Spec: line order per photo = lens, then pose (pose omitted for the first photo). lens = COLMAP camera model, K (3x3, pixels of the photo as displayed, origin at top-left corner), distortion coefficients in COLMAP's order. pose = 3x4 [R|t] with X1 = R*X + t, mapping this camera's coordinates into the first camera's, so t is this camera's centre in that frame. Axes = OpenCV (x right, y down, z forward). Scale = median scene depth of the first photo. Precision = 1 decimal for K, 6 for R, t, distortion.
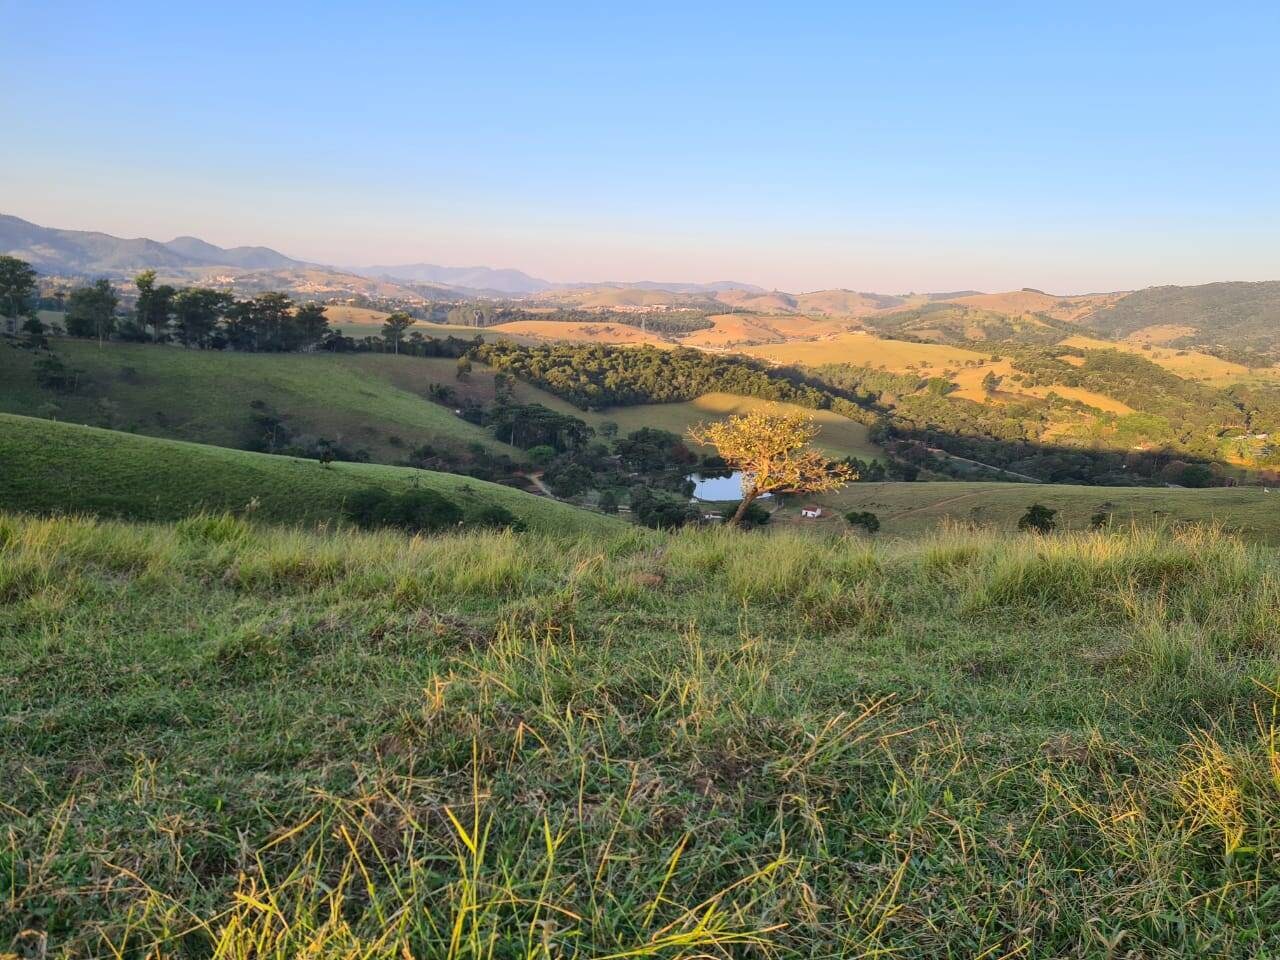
lens RADIAL K [[978.4, 0, 639.3], [0, 978.4, 493.0], [0, 0, 1]] dist [0.079806, -0.069516]
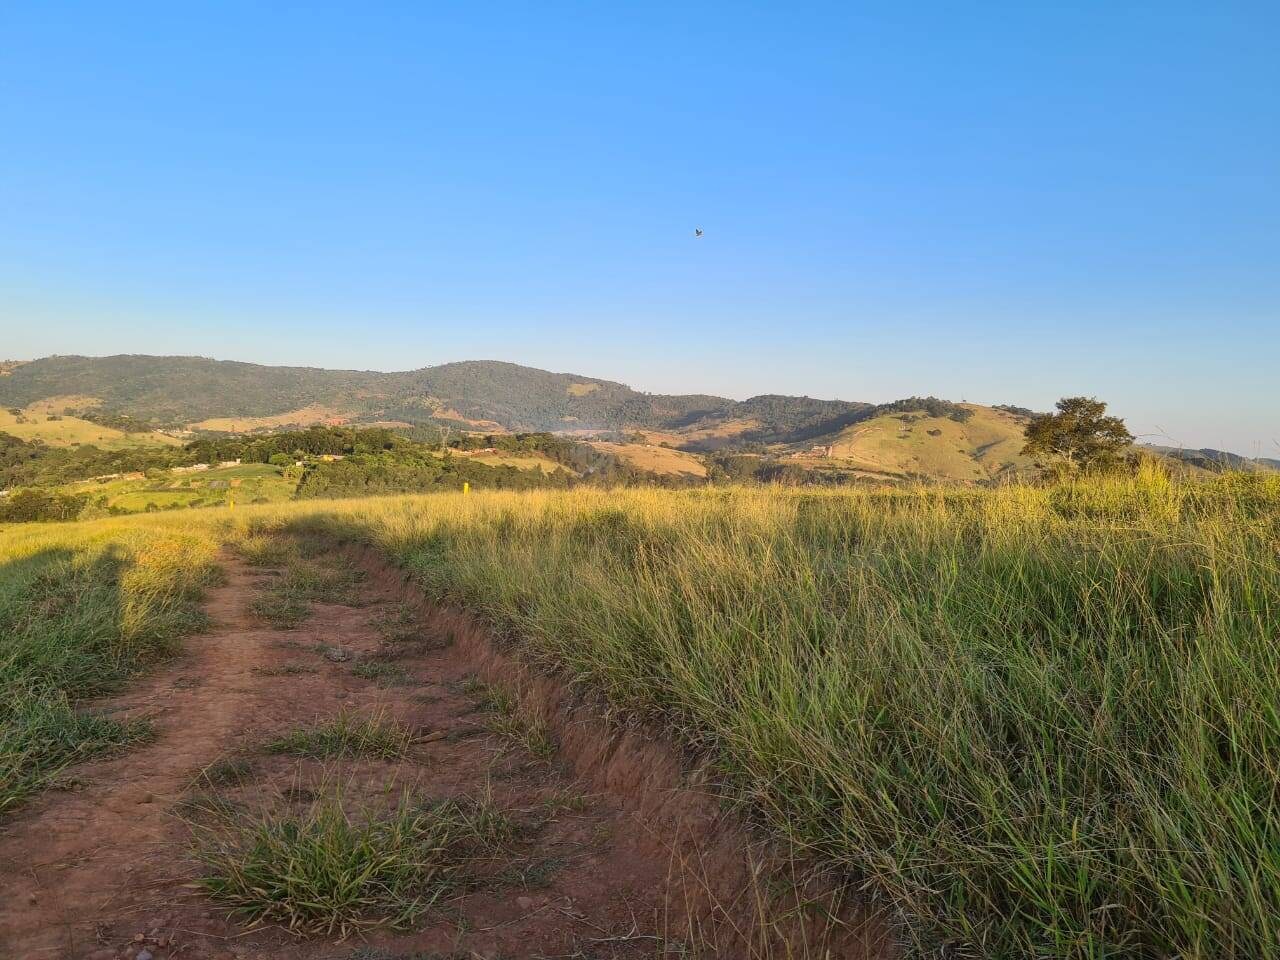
lens RADIAL K [[951.6, 0, 640.0], [0, 951.6, 480.0], [0, 0, 1]] dist [0.068034, -0.046213]
pose [[0.580153, -0.052275, 0.812828, 0.324783], [0.131570, 0.990847, -0.030184, 0.020159], [-0.803811, 0.124455, 0.581721, 0.195001]]
